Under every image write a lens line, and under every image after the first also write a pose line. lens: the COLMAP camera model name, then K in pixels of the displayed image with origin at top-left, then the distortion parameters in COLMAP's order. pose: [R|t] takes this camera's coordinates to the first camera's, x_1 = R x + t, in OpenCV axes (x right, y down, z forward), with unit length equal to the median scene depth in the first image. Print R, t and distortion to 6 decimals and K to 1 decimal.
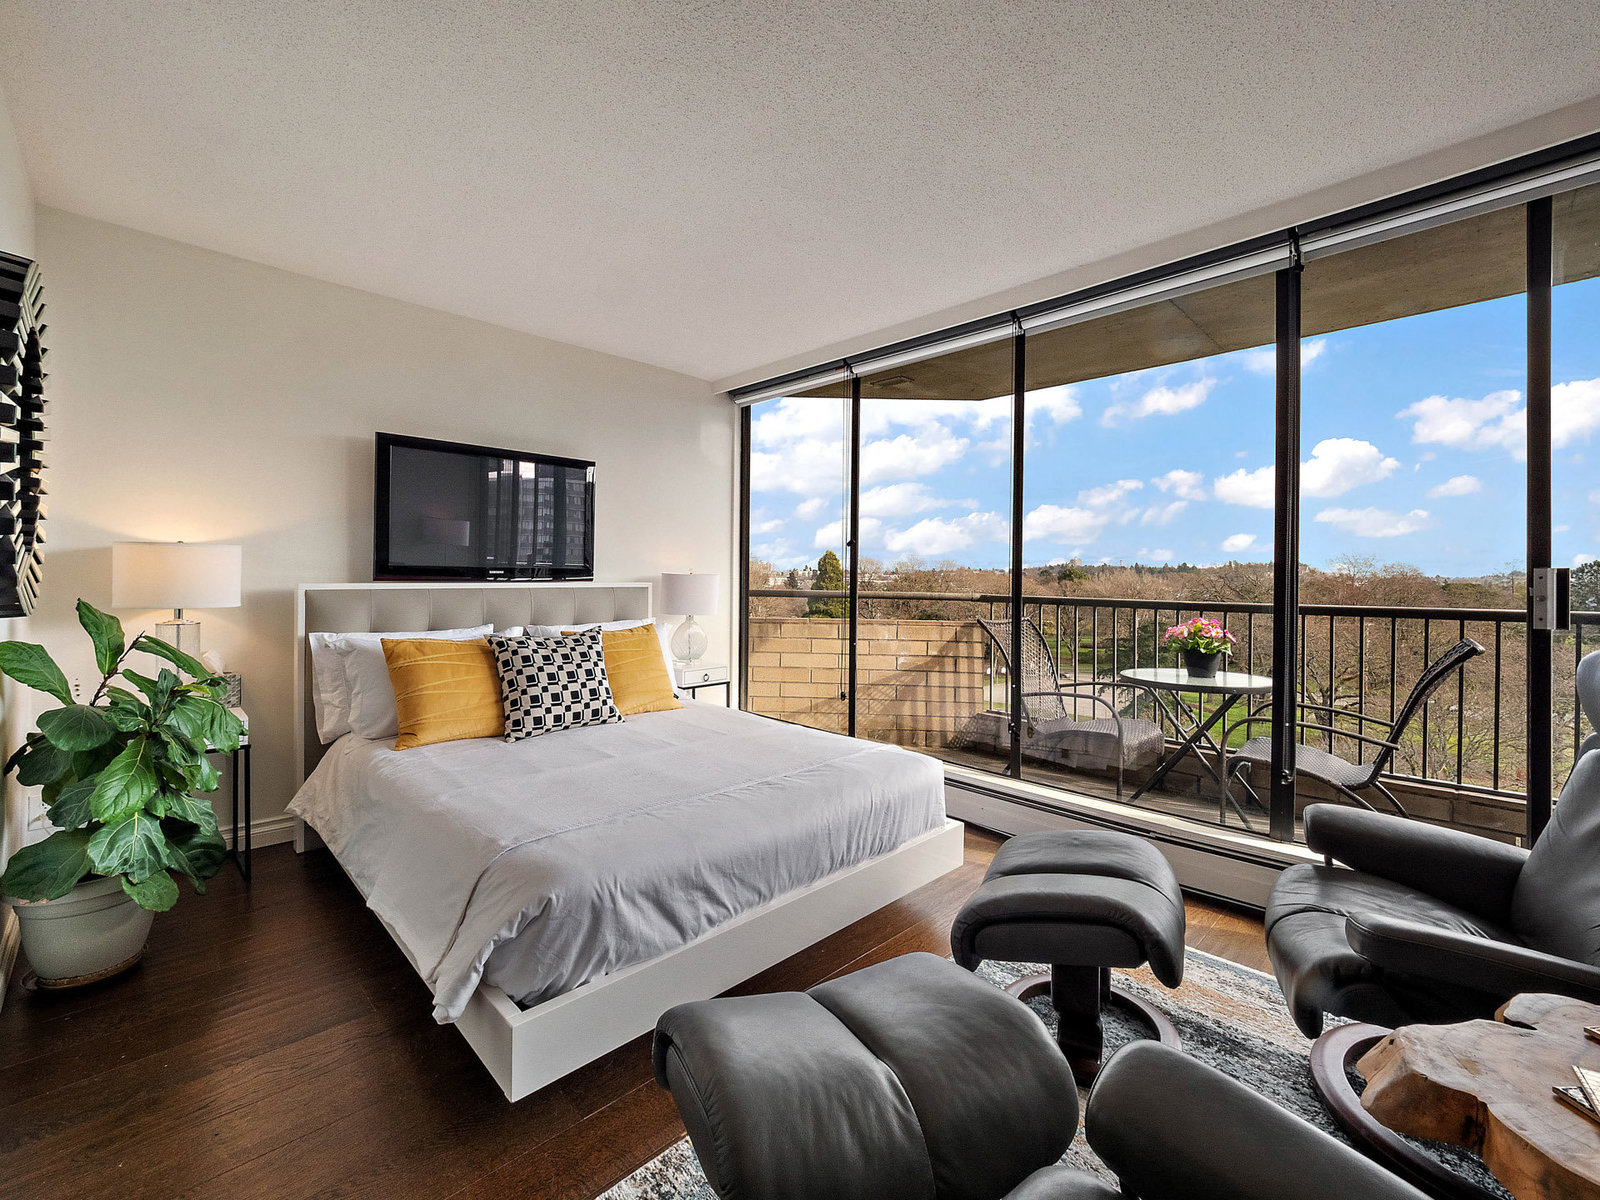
lens RADIAL K [[679.8, 0, 802.8], [0, 679.8, 585.6], [0, 0, 1]] dist [-0.002406, -0.003954]
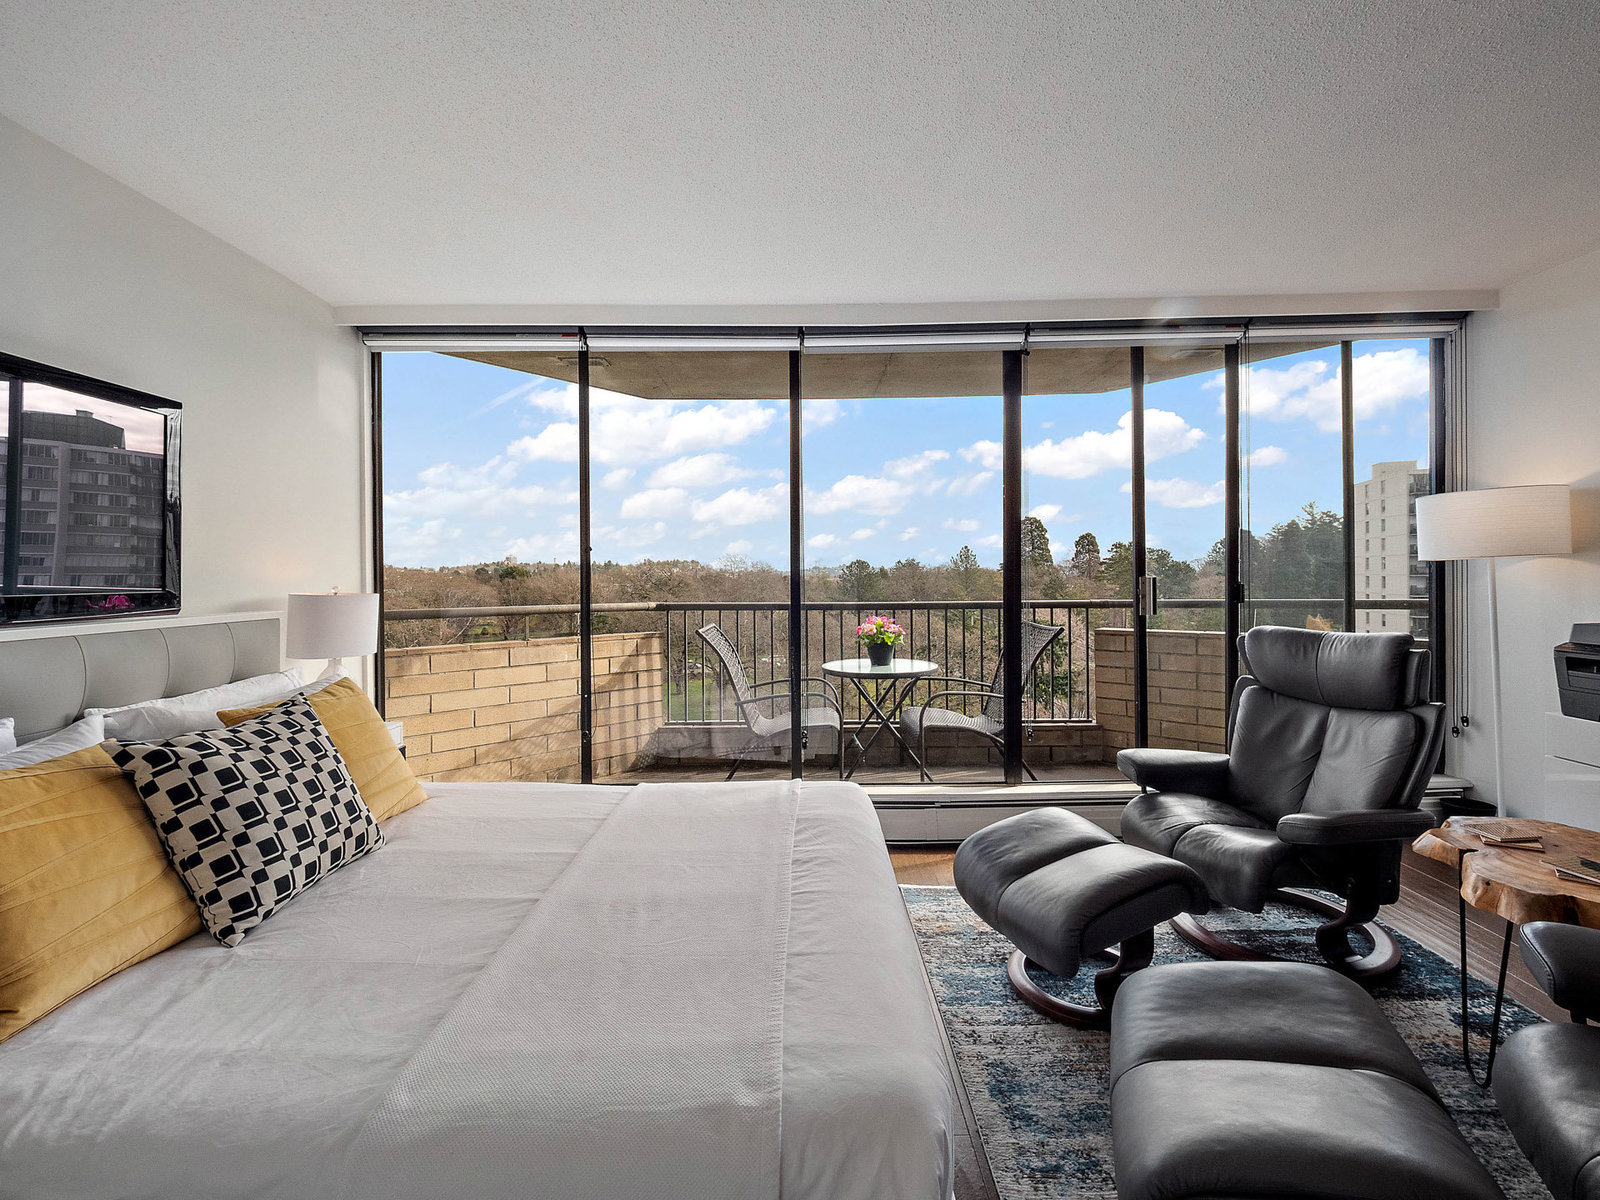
lens RADIAL K [[679.8, 0, 797.4], [0, 679.8, 583.8], [0, 0, 1]] dist [-0.002406, -0.003954]
pose [[0.708115, -0.024996, 0.705654, -0.363340], [0.022688, 0.999663, 0.012644, -0.028823], [-0.705732, 0.007056, 0.708444, 0.252380]]
